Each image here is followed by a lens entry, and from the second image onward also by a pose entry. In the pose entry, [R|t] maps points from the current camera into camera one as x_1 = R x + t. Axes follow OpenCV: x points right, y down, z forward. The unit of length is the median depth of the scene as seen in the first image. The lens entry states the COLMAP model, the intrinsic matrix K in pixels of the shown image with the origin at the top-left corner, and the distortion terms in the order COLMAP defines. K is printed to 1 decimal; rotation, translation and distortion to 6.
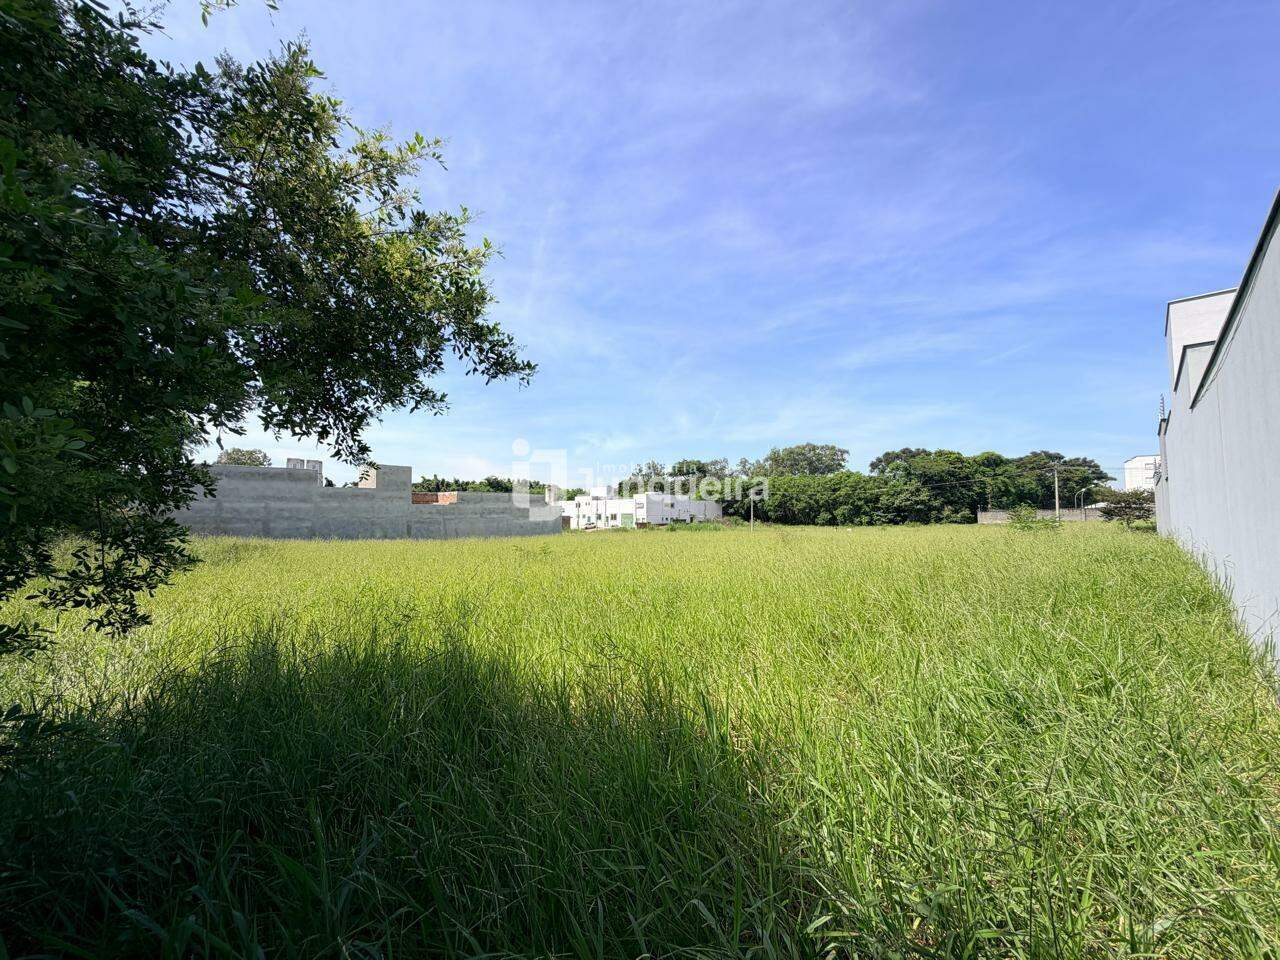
lens RADIAL K [[514.9, 0, 659.7], [0, 514.9, 443.5], [0, 0, 1]] dist [0.003868, -0.000558]
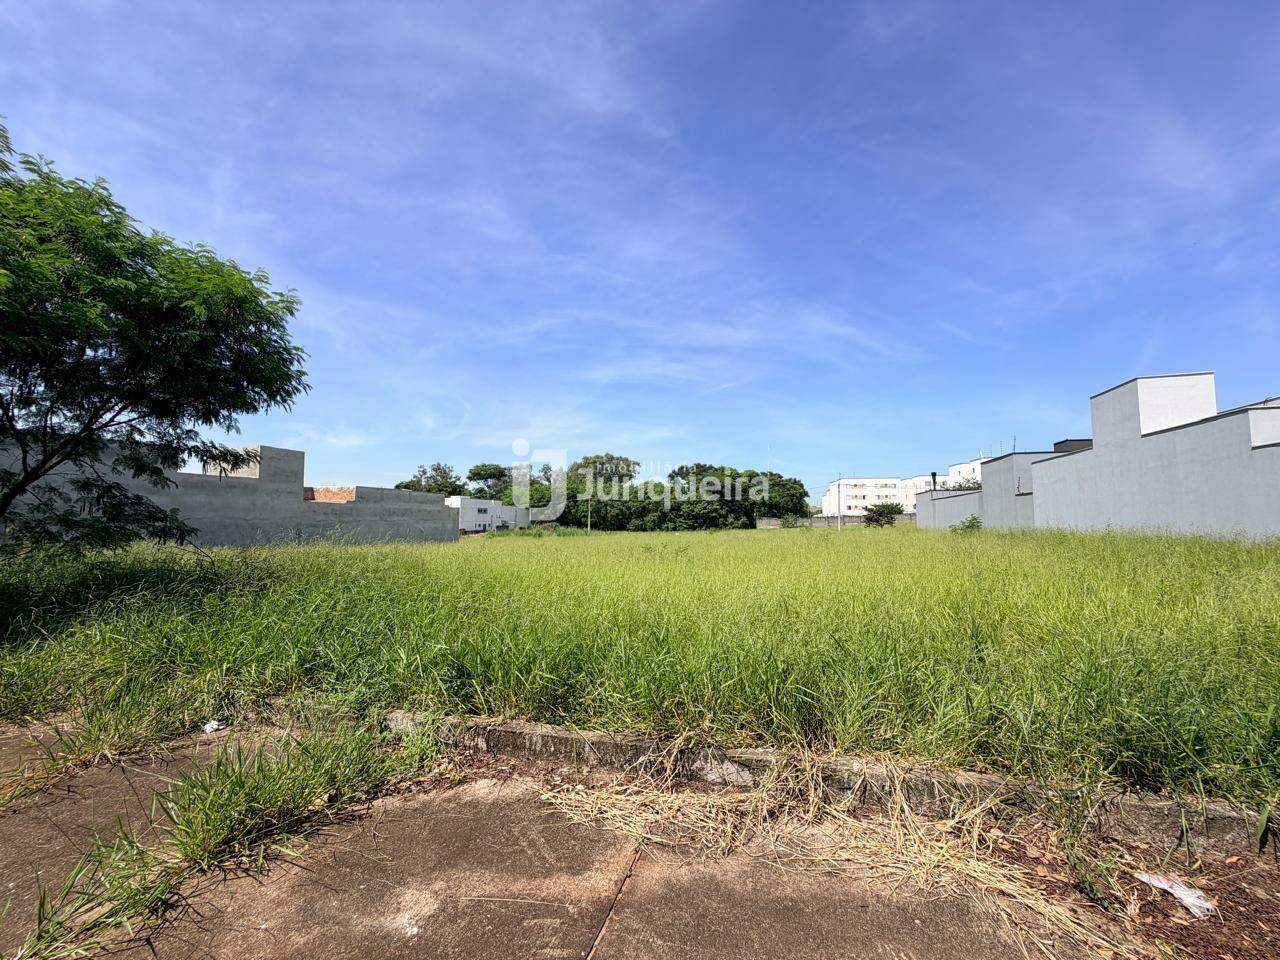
lens RADIAL K [[525.0, 0, 636.0], [0, 525.0, 492.7], [0, 0, 1]] dist [0.000389, 0.000667]
pose [[0.886833, 0.029587, 0.461142, -0.175240], [-0.066049, 0.995817, 0.063128, 0.008811], [-0.457346, -0.086442, 0.885078, 0.028192]]
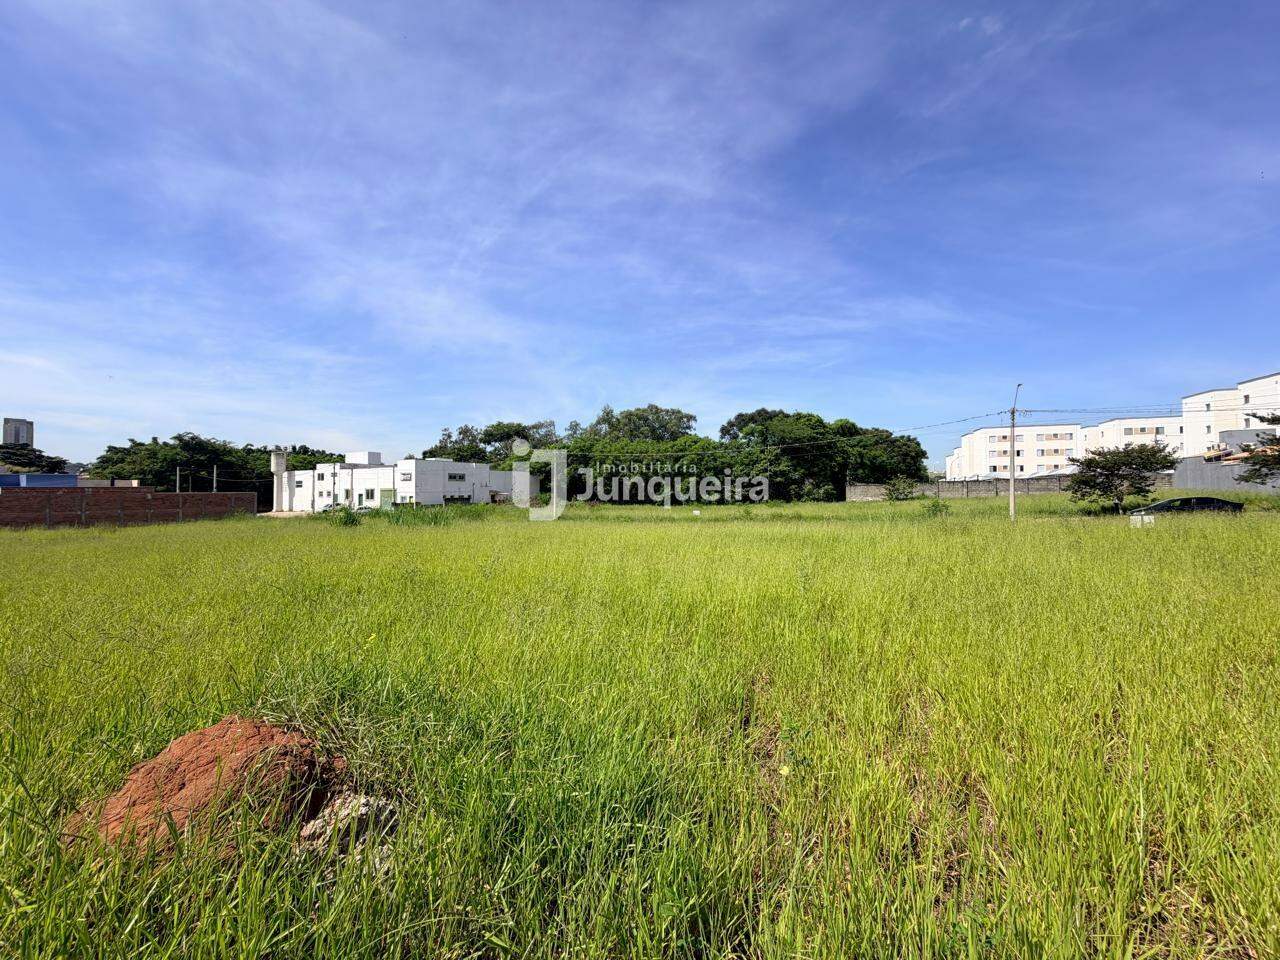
lens RADIAL K [[439.9, 0, 655.8], [0, 439.9, 483.6], [0, 0, 1]] dist [0.011000, 0.000068]
pose [[0.966237, 0.001359, 0.257651, 0.132600], [-0.032558, 0.992614, 0.116863, 0.049323], [-0.255589, -0.121306, 0.959145, 0.353371]]
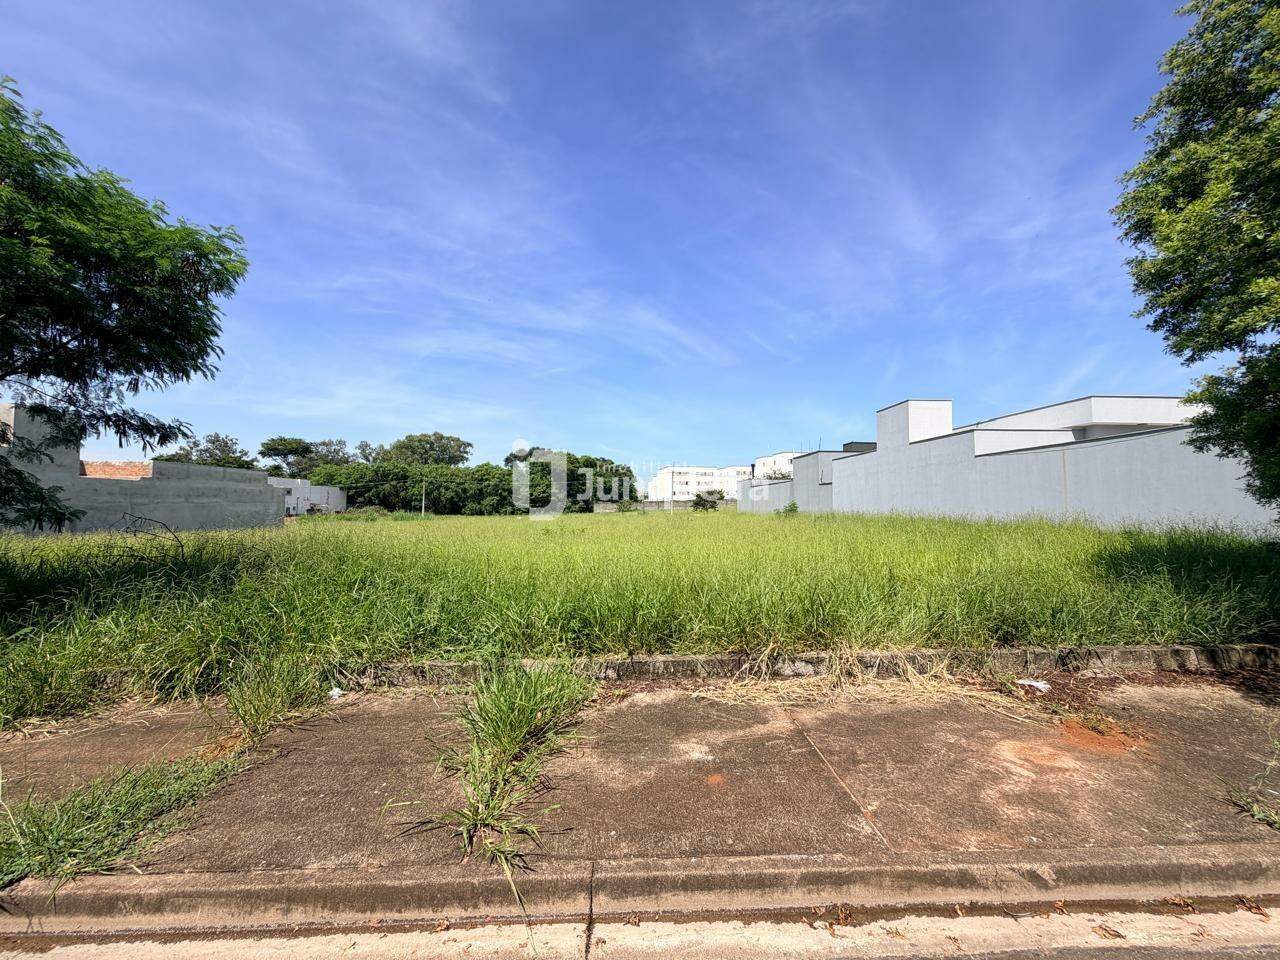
lens RADIAL K [[525.0, 0, 642.9], [0, 525.0, 486.3], [0, 0, 1]] dist [0.000389, 0.000667]
pose [[0.681636, 0.034336, 0.730886, -0.203972], [-0.105636, 0.993051, 0.051866, 0.009577], [-0.724026, -0.112561, 0.680526, 0.031741]]
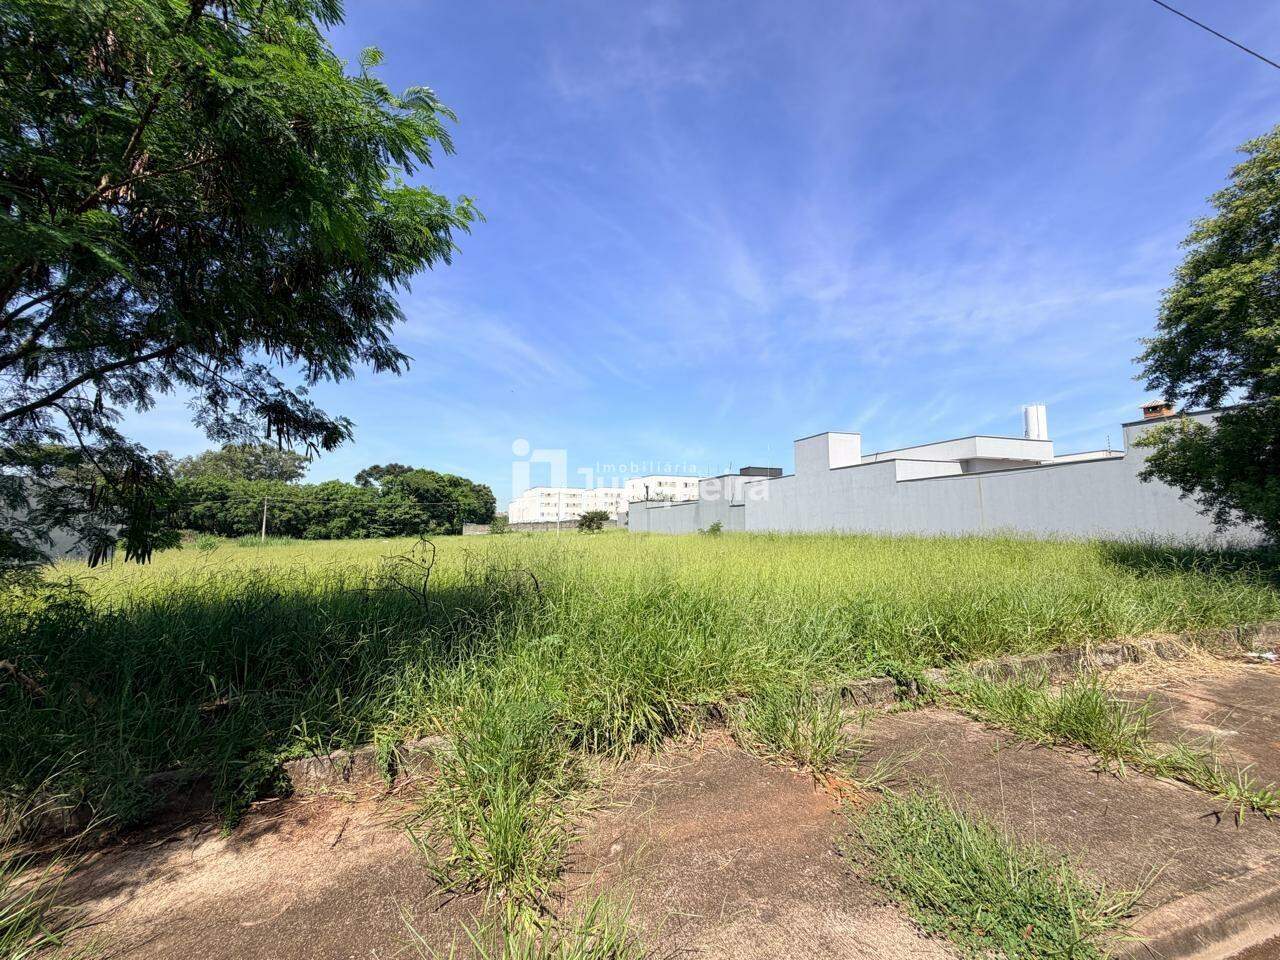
lens RADIAL K [[525.0, 0, 645.8], [0, 525.0, 485.3], [0, 0, 1]] dist [0.000389, 0.000667]
pose [[0.440054, 0.075088, 0.894826, -0.235452], [-0.120328, 0.992442, -0.024105, 0.016626], [-0.889873, -0.097065, 0.445763, 0.077753]]
